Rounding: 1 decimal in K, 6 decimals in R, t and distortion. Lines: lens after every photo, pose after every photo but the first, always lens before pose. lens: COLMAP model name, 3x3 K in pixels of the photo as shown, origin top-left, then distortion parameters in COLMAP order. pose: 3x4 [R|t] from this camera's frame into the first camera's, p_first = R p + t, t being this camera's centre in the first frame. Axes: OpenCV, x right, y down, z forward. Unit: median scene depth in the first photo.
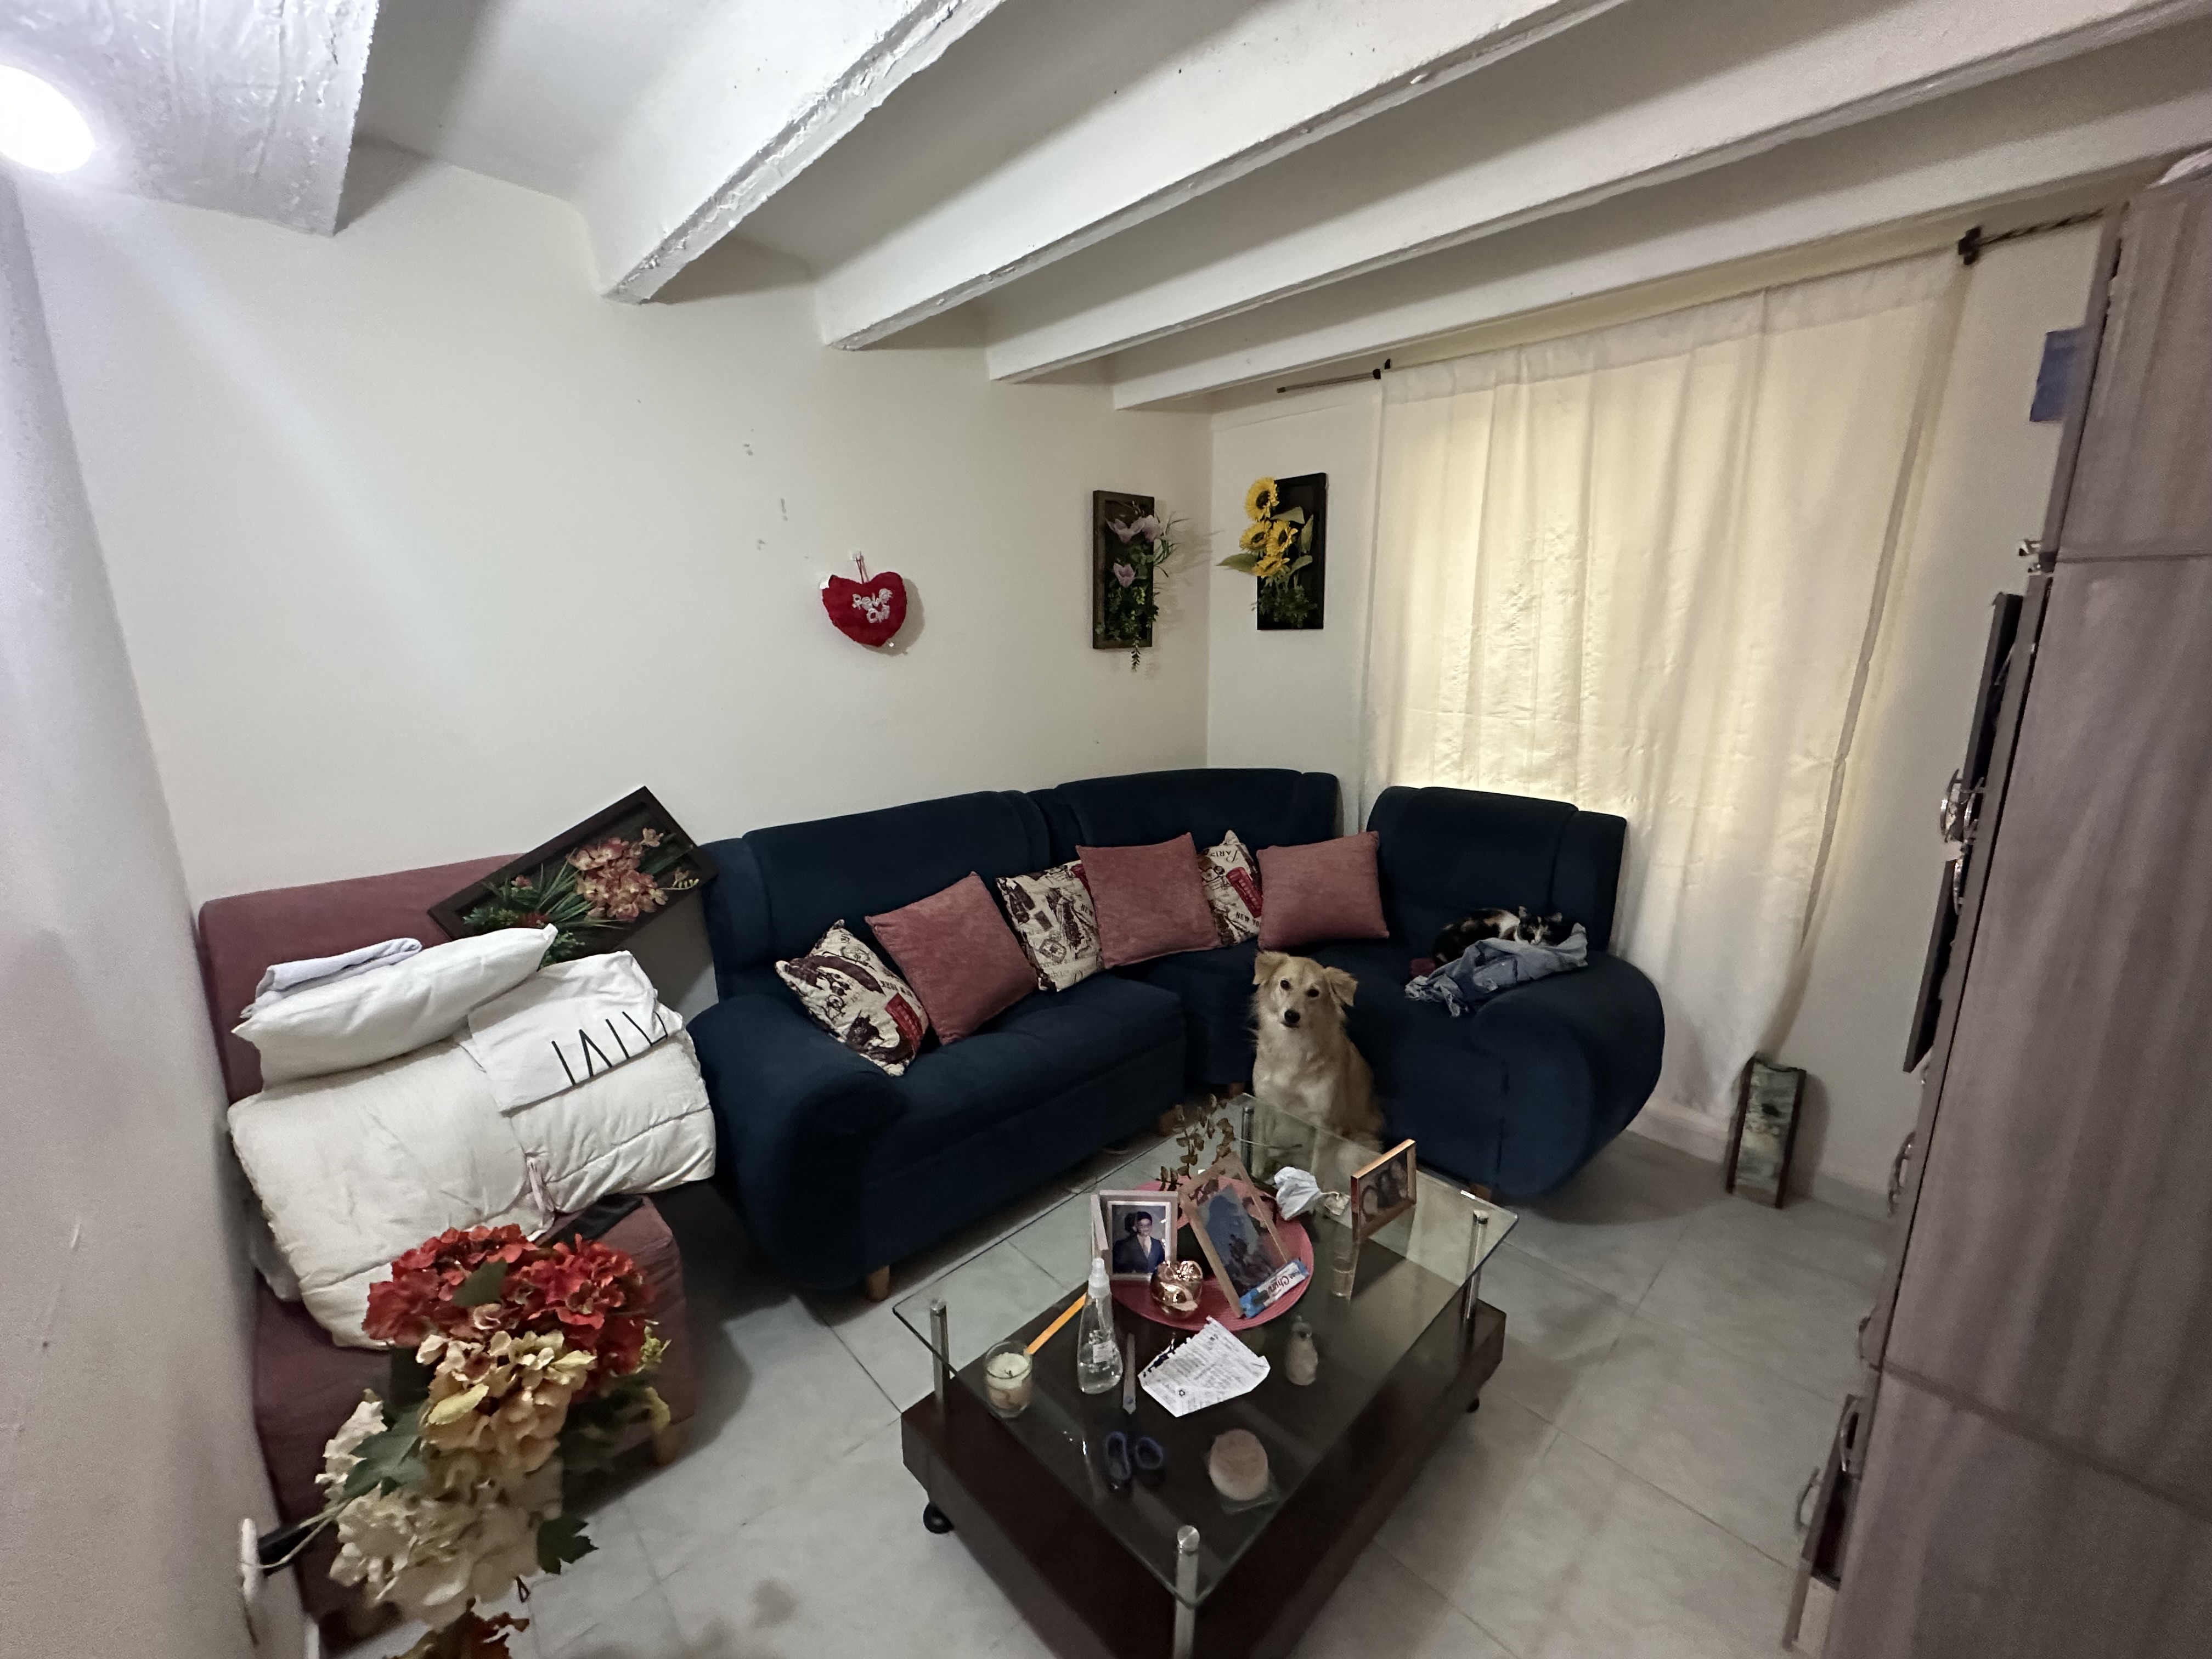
lens RADIAL K [[881.4, 0, 1105.1], [0, 881.4, 826.6], [0, 0, 1]] dist [-0.004817, 0.001099]
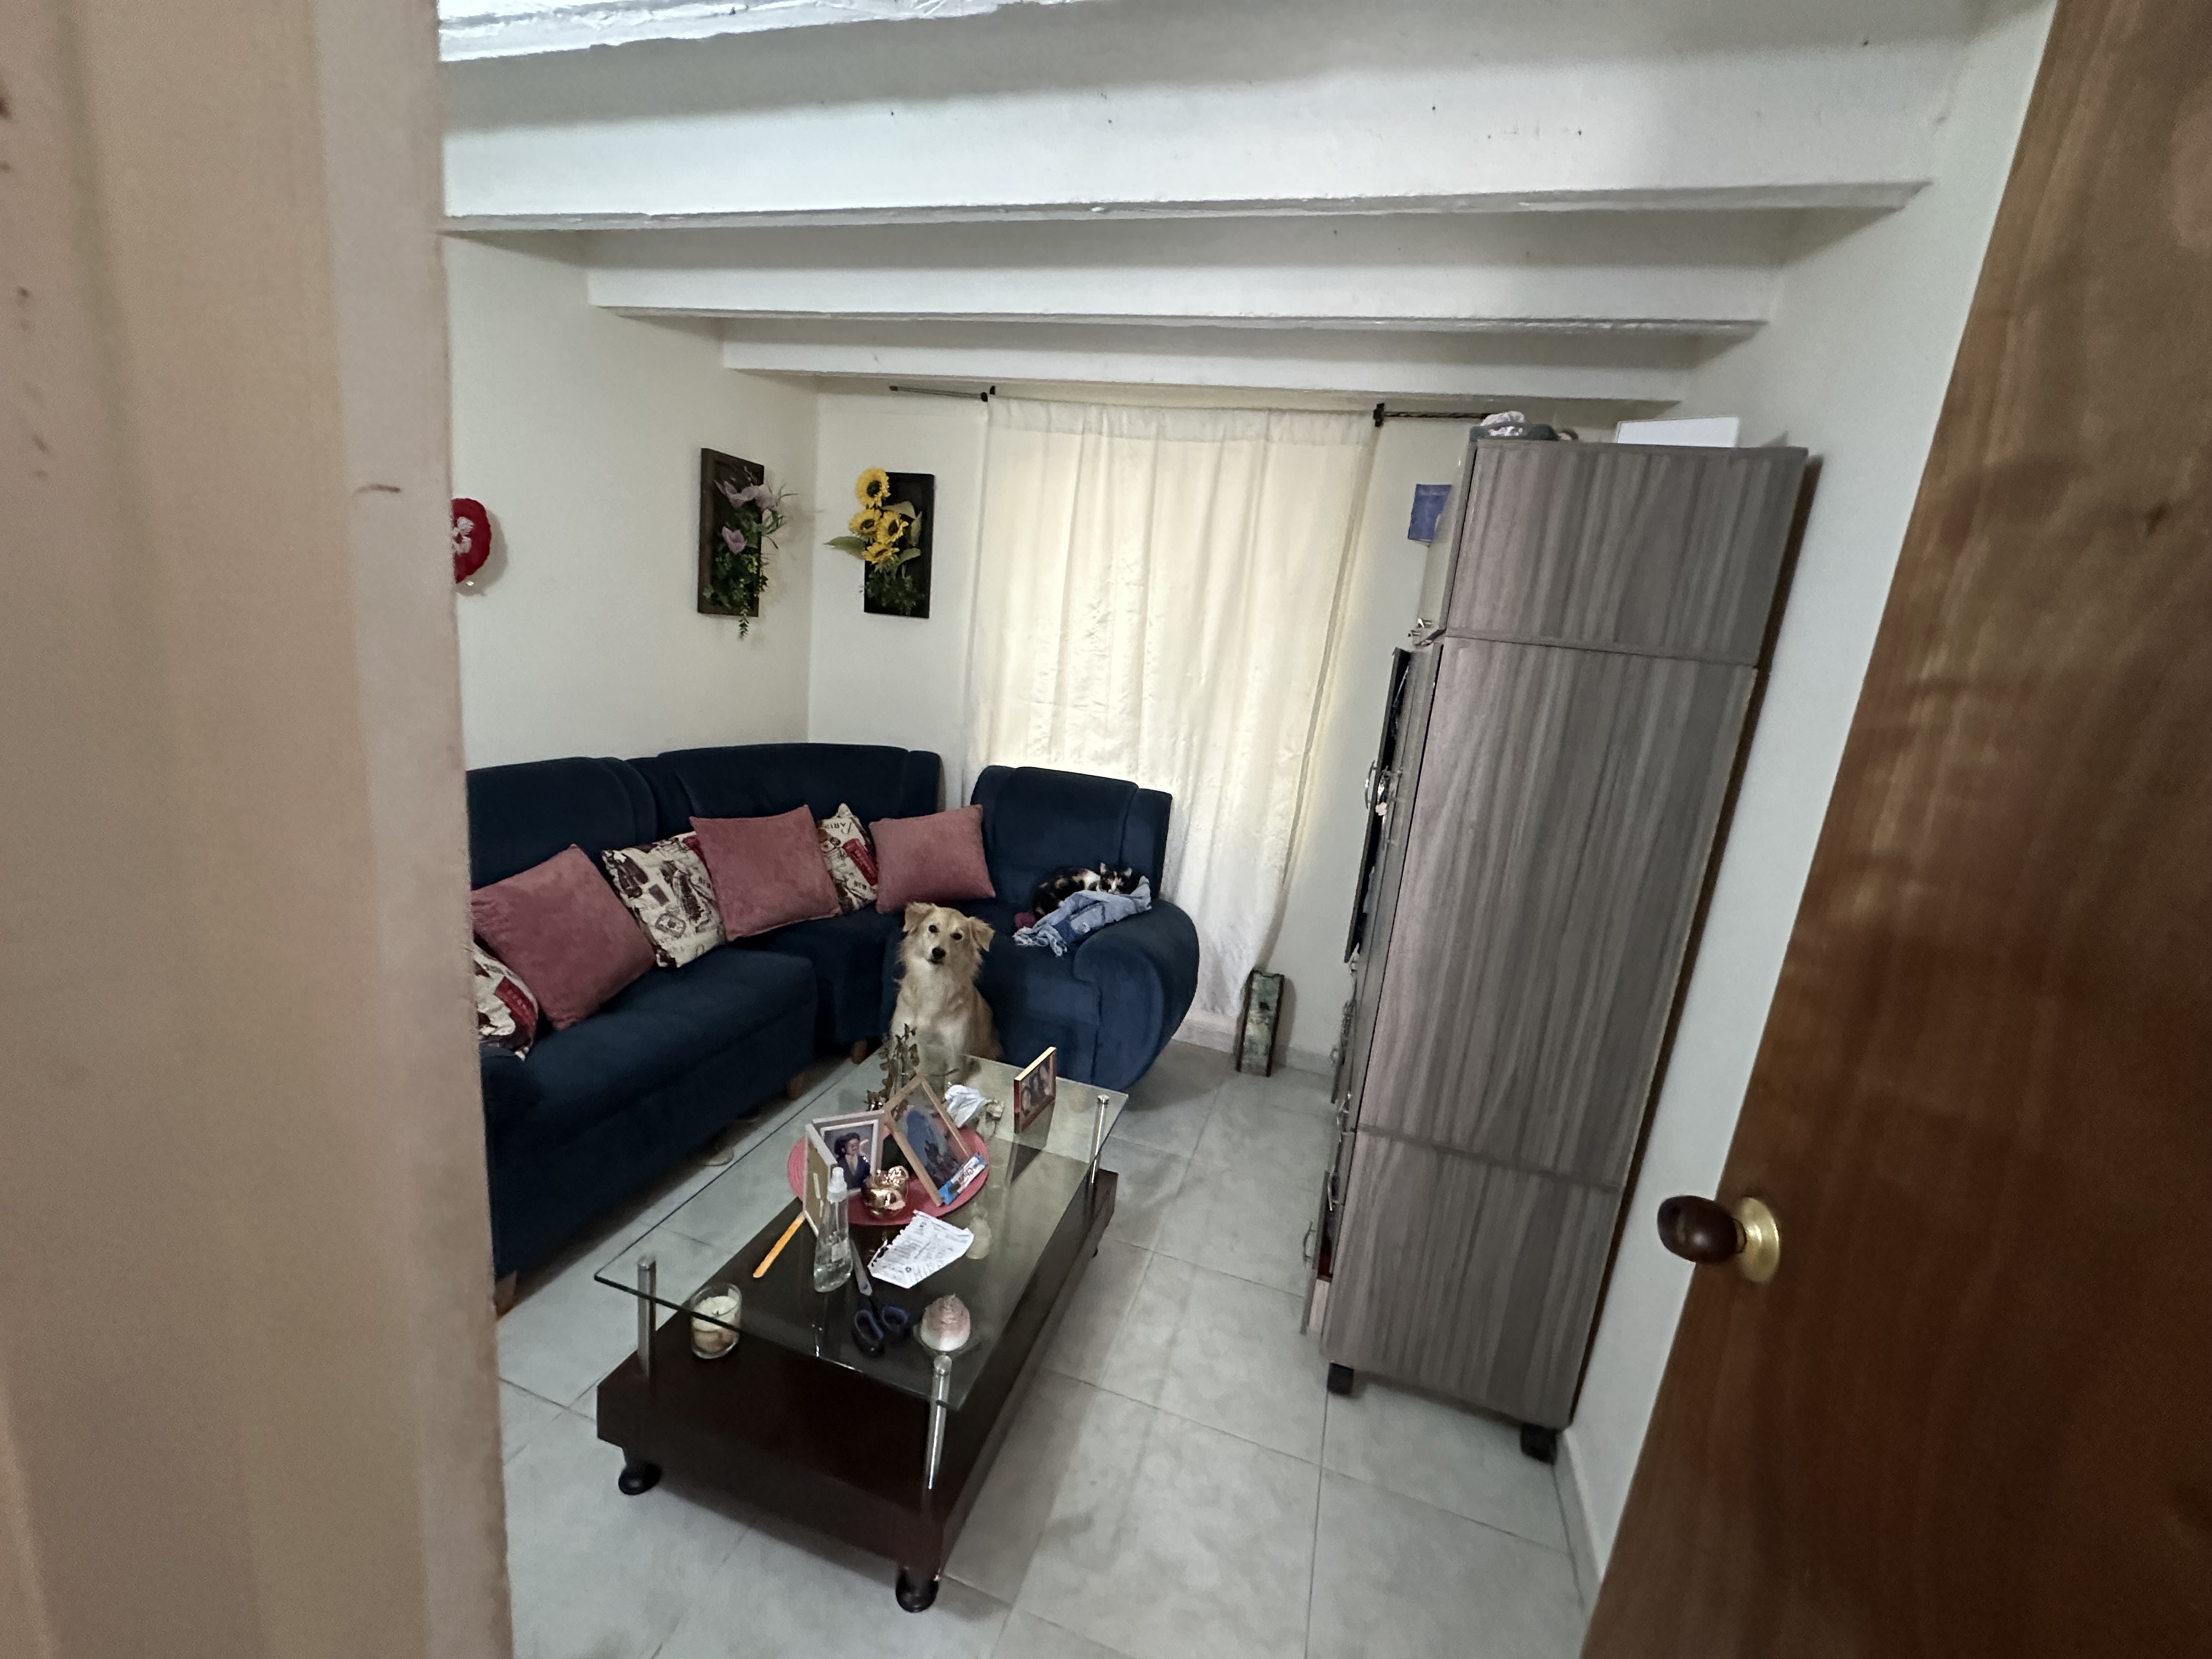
lens RADIAL K [[881.4, 0, 1106.5], [0, 881.4, 825.6], [0, 0, 1]] dist [-0.004817, 0.001099]
pose [[0.868198, -0.004569, 0.496196, -0.144953], [-0.002664, 0.999900, 0.013868, 0.021164], [-0.496210, -0.013362, 0.868099, -0.075685]]
